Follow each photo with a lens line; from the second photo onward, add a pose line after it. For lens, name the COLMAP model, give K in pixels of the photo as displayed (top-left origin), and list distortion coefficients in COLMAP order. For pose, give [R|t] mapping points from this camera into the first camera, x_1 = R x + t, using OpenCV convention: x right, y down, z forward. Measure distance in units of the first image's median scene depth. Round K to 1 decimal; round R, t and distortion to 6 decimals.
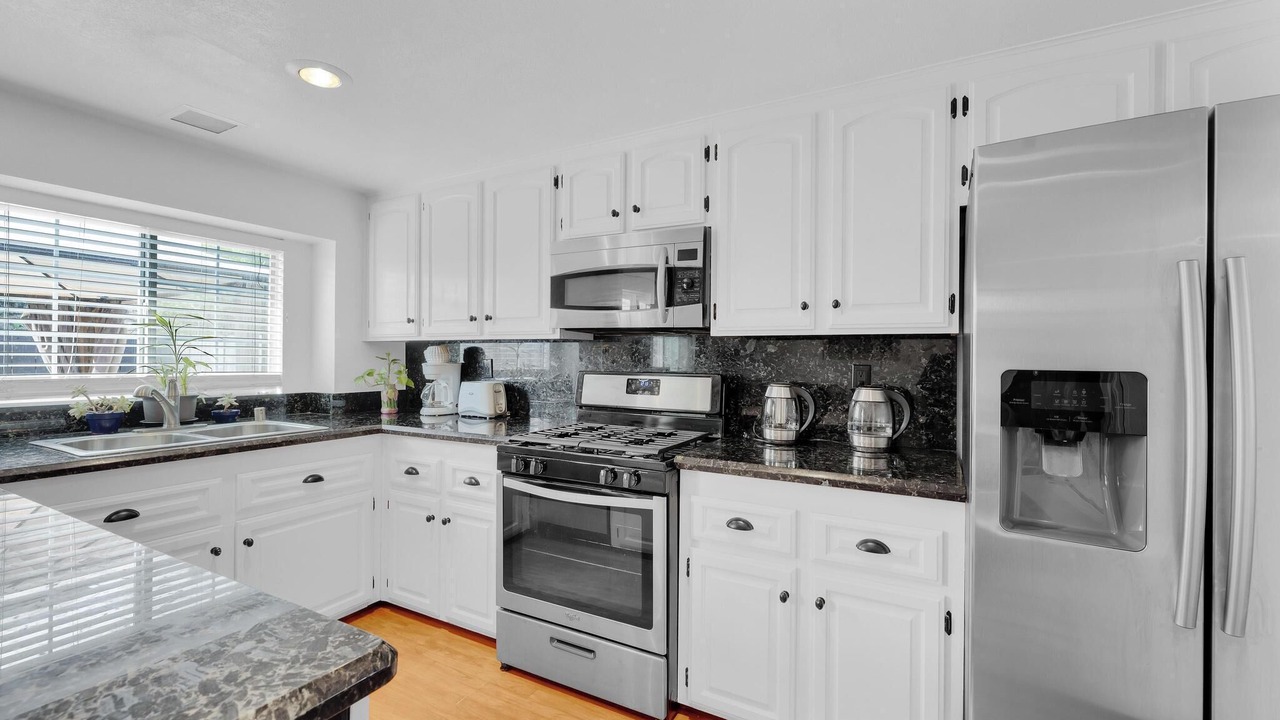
lens RADIAL K [[541.8, 0, 636.3], [0, 541.8, 350.2], [0, 0, 1]] dist [-0.016053, -0.000055]
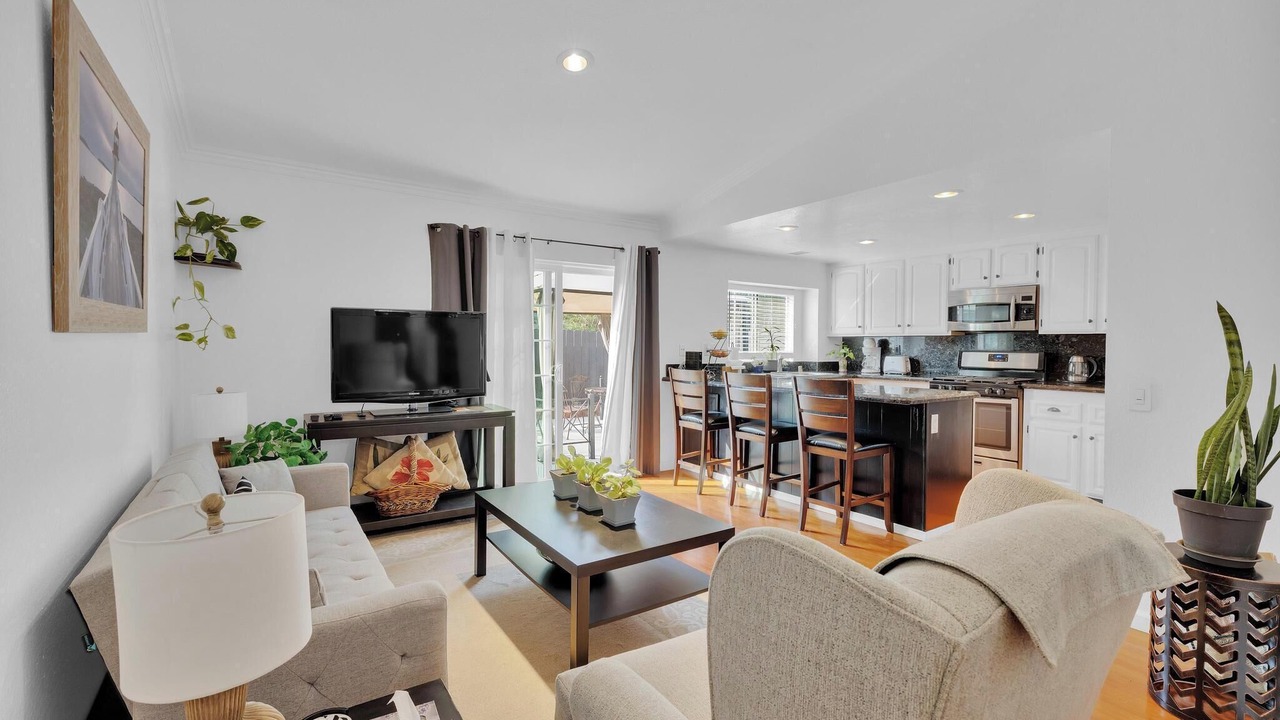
lens RADIAL K [[542.2, 0, 640.1], [0, 542.2, 354.7], [0, 0, 1]] dist [-0.002457, -0.000045]
pose [[0.890642, 0.004982, -0.454677, -0.306246], [0.008848, 0.999561, 0.028284, -0.018738], [0.454618, -0.029214, 0.890207, -1.706505]]
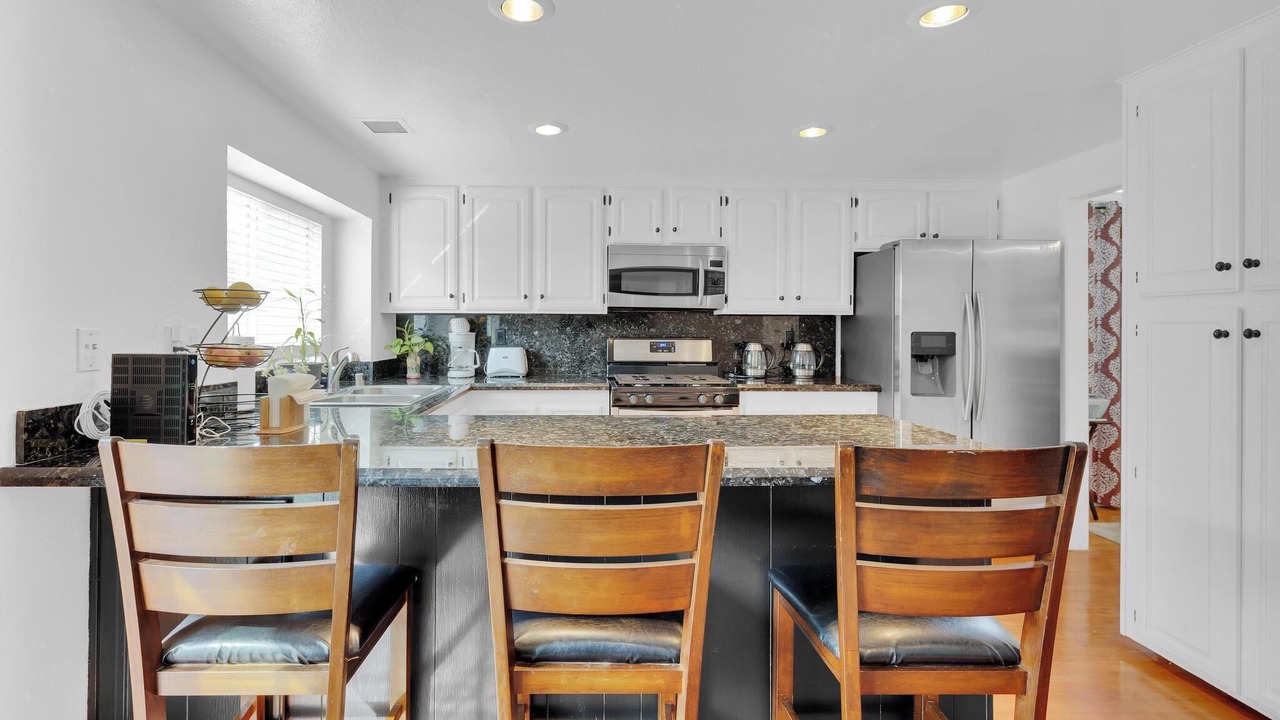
lens RADIAL K [[583.0, 0, 590.1], [0, 583.0, 325.8], [0, 0, 1]] dist [-0.047920, -0.000128]
pose [[0.870629, -0.001457, 0.491938, -1.063413], [-0.003680, 0.999948, 0.009475, -0.005493], [-0.491926, -0.010059, 0.870579, -0.320066]]
